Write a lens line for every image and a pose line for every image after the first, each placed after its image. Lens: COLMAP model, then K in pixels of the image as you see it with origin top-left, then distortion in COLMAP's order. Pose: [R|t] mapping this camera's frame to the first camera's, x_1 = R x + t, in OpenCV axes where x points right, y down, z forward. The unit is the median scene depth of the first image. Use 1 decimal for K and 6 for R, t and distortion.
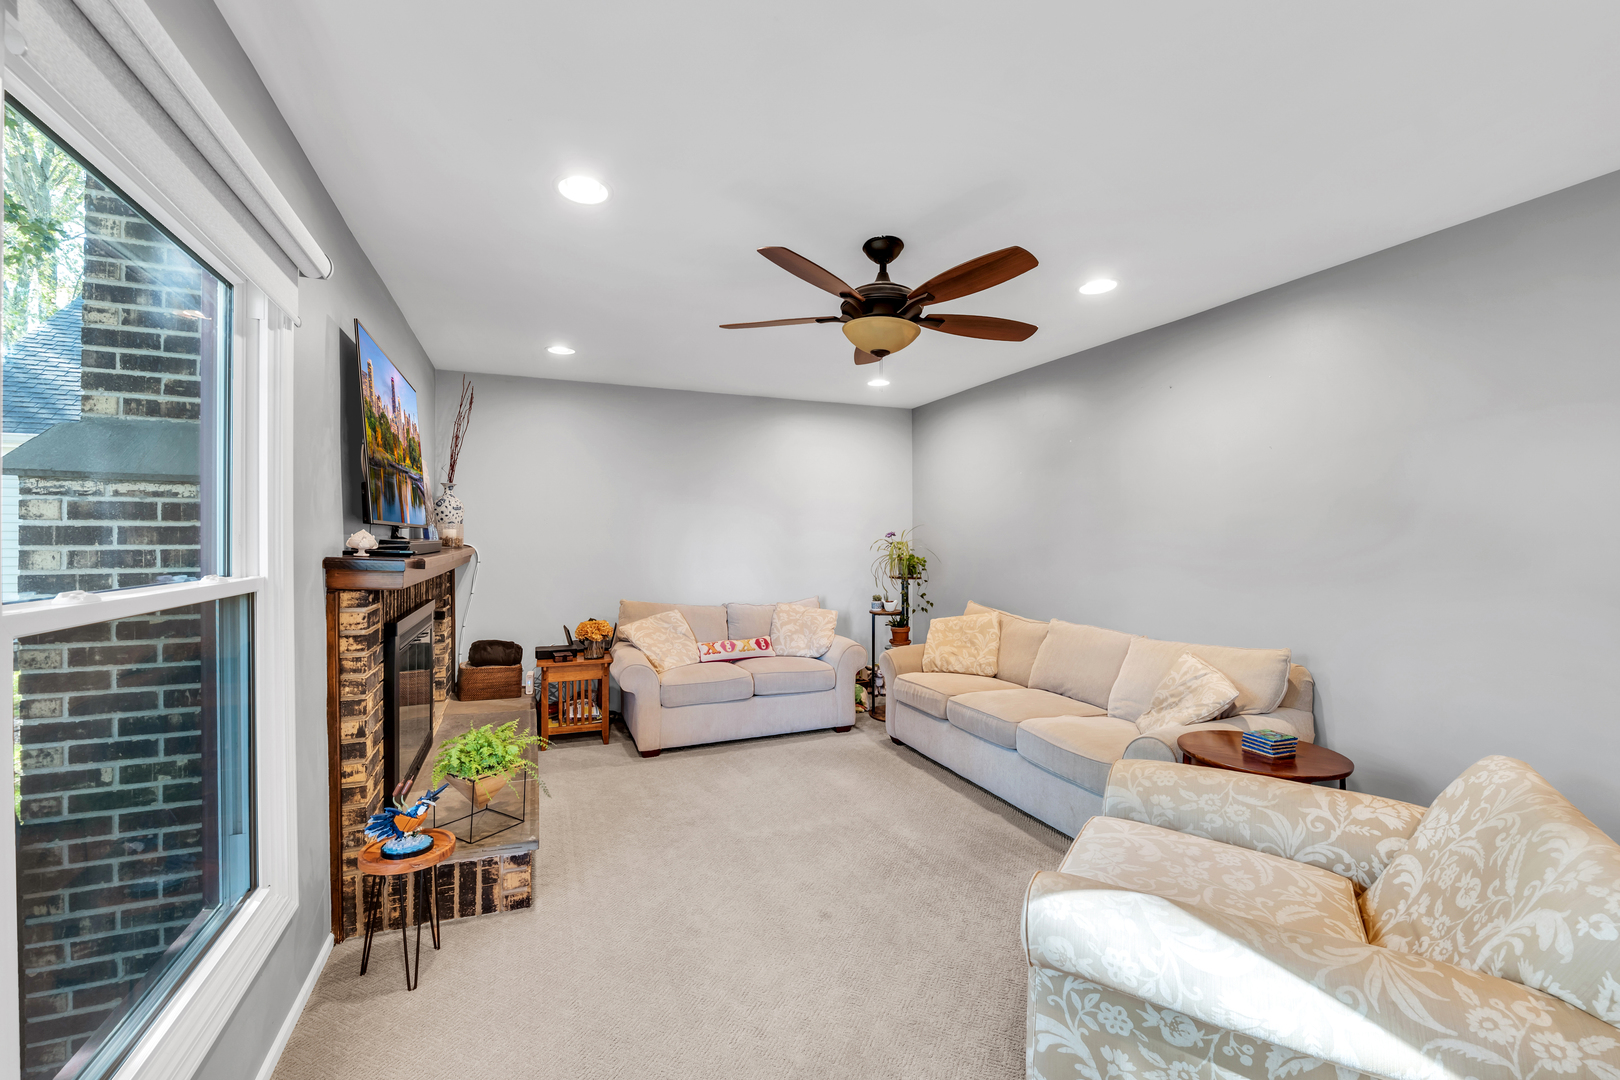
lens RADIAL K [[669.0, 0, 805.8], [0, 669.0, 540.5], [0, 0, 1]] dist [-0.008095, 0.000299]
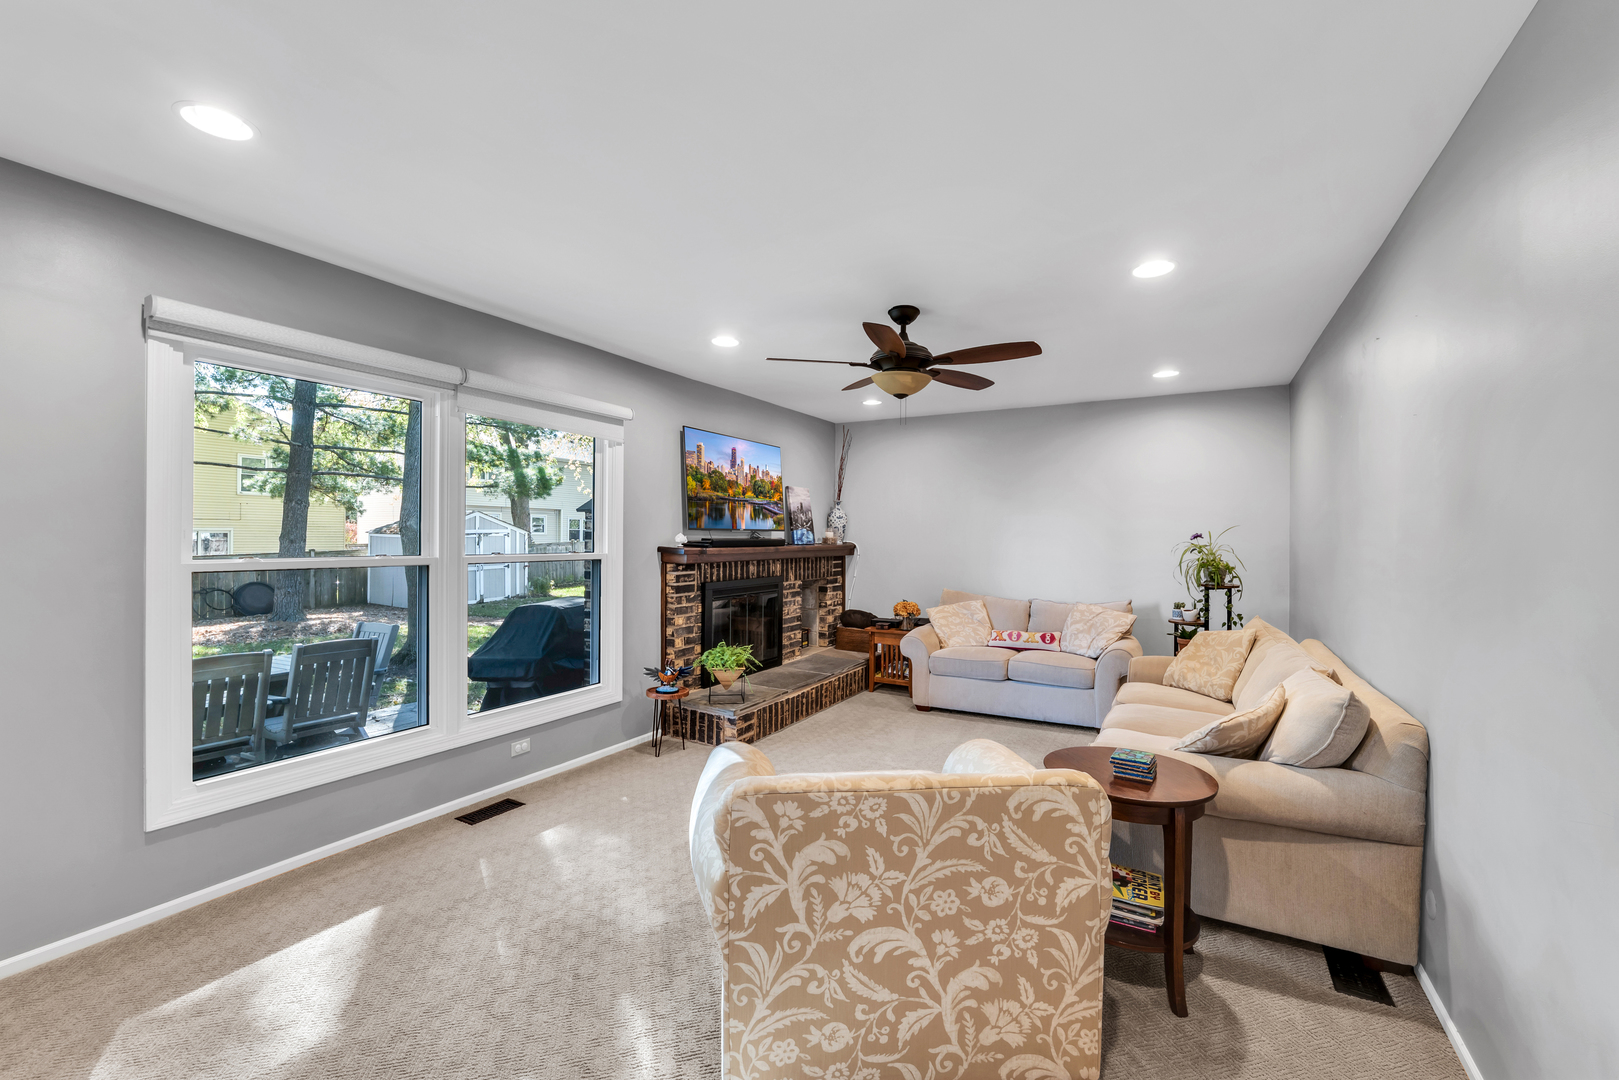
lens RADIAL K [[668.6, 0, 799.6], [0, 668.6, 540.9], [0, 0, 1]] dist [-0.008095, 0.000299]
pose [[0.615287, 0.008381, -0.788259, 1.019651], [-0.009044, 0.999953, 0.003572, -0.002784], [0.788252, 0.004931, 0.615333, 0.057057]]
